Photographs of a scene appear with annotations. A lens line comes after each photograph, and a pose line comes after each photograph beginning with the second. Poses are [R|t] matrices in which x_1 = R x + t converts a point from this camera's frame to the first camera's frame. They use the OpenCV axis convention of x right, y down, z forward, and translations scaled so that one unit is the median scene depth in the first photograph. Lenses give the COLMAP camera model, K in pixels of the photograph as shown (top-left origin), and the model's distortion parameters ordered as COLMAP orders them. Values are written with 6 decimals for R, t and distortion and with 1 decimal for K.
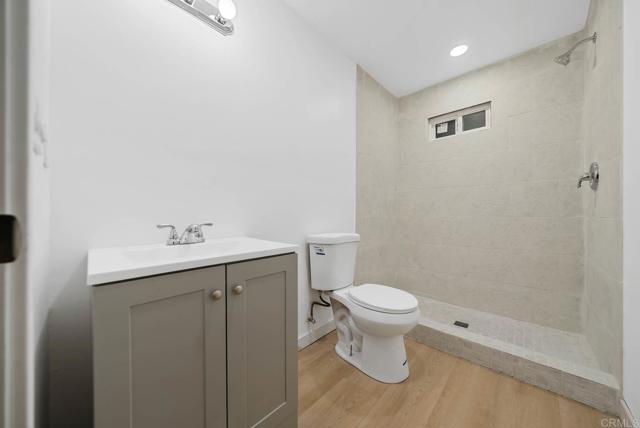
lens RADIAL K [[222.6, 0, 322.0], [0, 222.6, 216.6], [0, 0, 1]] dist [-0.001426, 0.000588]
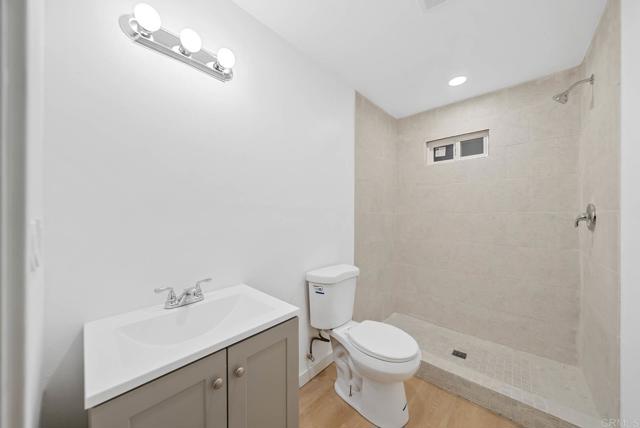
lens RADIAL K [[222.6, 0, 321.0], [0, 222.6, 211.6], [0, 0, 1]] dist [-0.001426, 0.000588]
pose [[0.999901, -0.000327, 0.014085, -0.014500], [0.000277, 0.999993, 0.003596, -0.185627], [-0.014086, -0.003592, 0.999894, 0.007219]]
